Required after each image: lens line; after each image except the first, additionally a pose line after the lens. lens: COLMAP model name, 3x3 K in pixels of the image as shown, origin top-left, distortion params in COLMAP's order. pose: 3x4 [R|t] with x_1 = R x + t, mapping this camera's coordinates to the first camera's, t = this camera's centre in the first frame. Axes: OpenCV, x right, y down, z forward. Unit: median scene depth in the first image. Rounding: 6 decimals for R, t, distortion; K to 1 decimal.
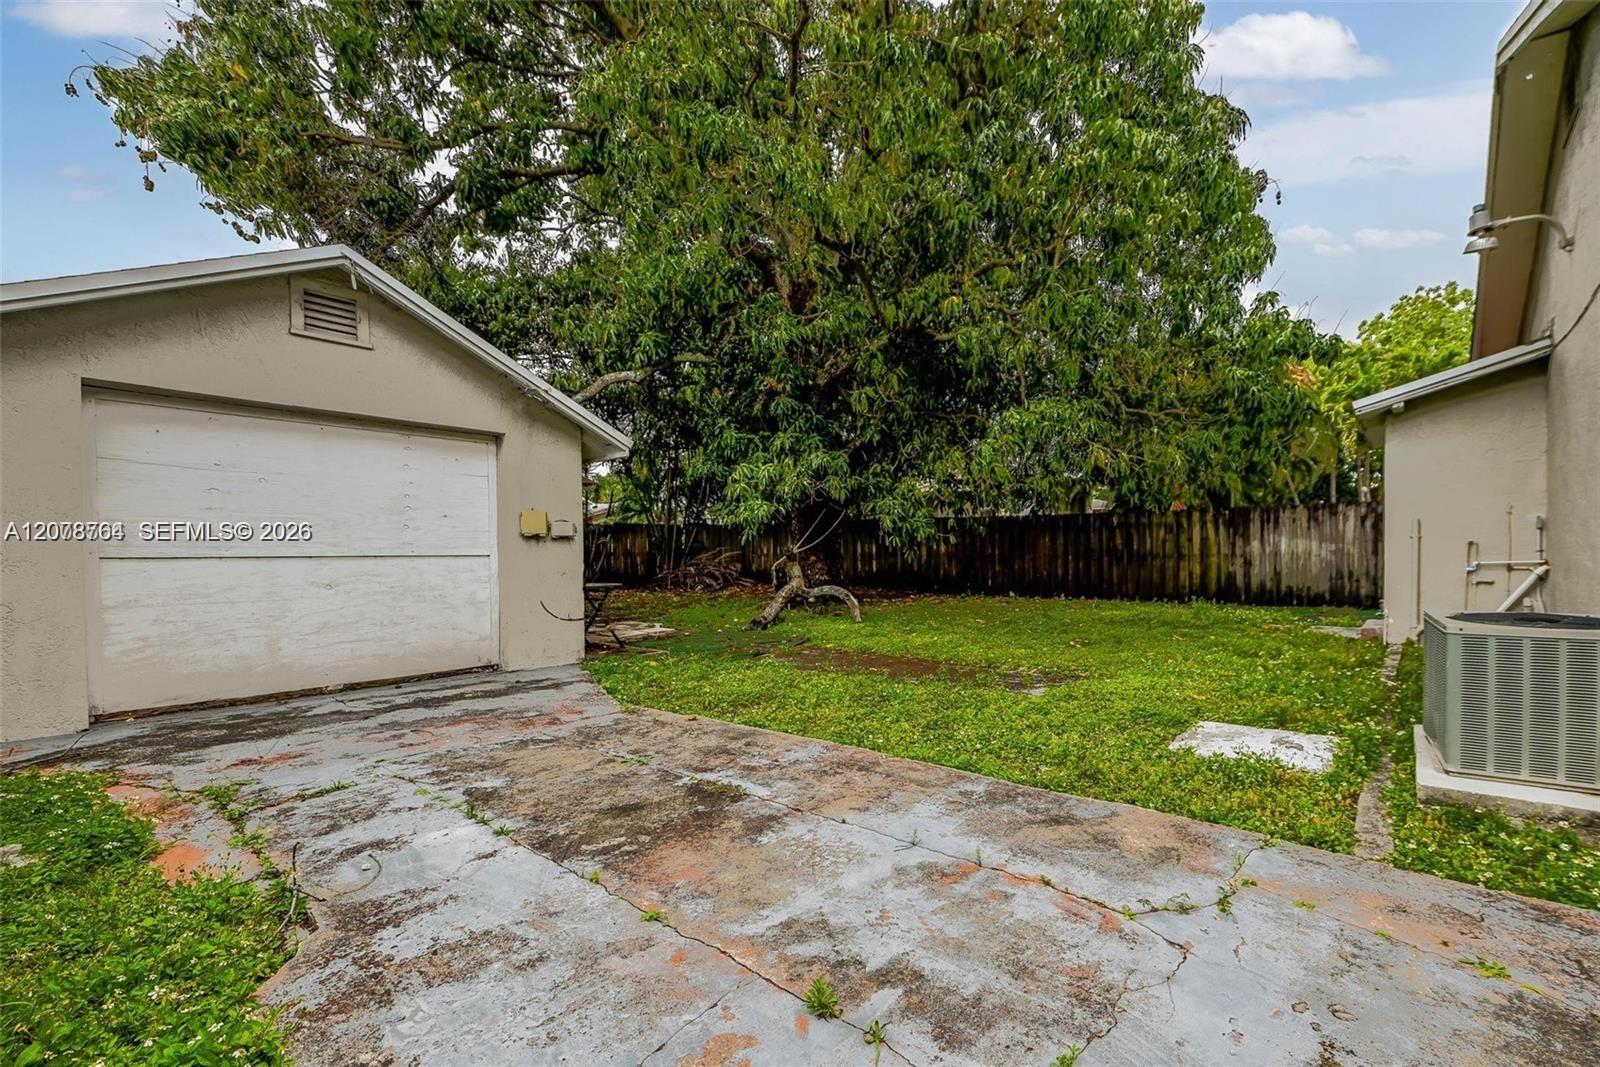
lens RADIAL K [[636.2, 0, 856.6], [0, 636.2, 560.0], [0, 0, 1]] dist [-0.000764, -0.000170]
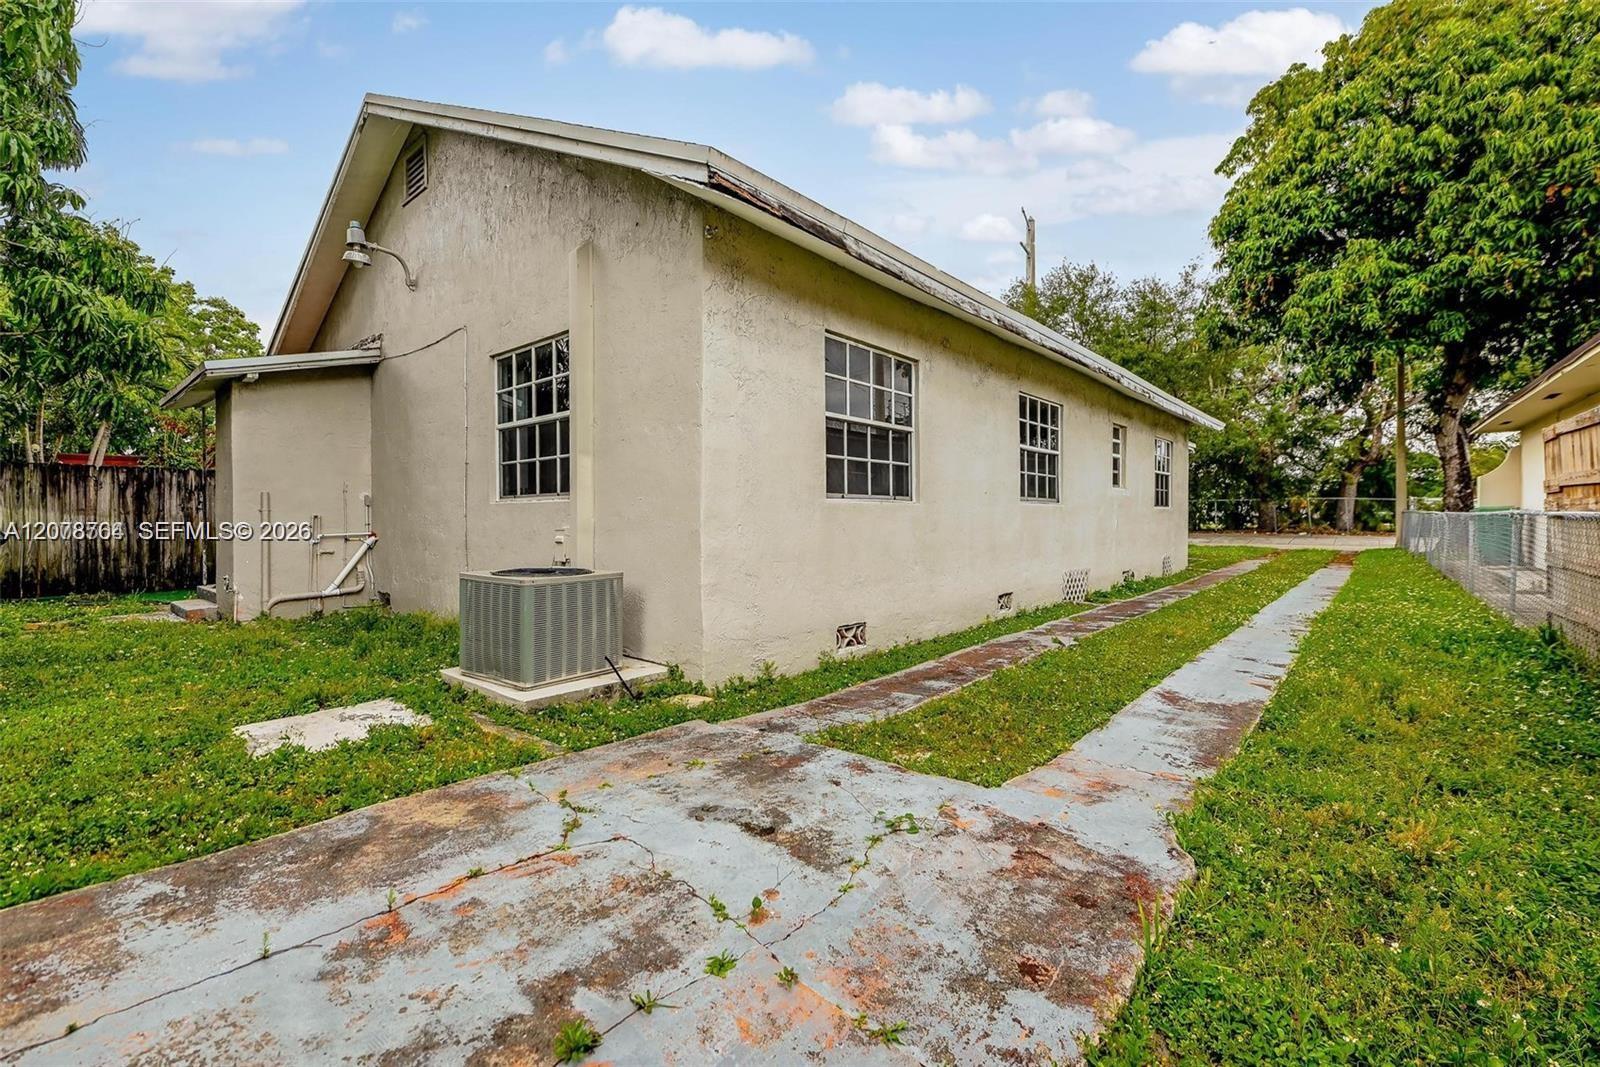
lens RADIAL K [[669.5, 0, 804.2], [0, 669.5, 527.2], [0, 0, 1]] dist [-0.001003, -0.000203]
pose [[0.103218, -0.002545, 0.994655, -0.552825], [0.012528, 0.999921, 0.001259, -0.003620], [-0.994580, 0.012331, 0.103242, 0.349243]]
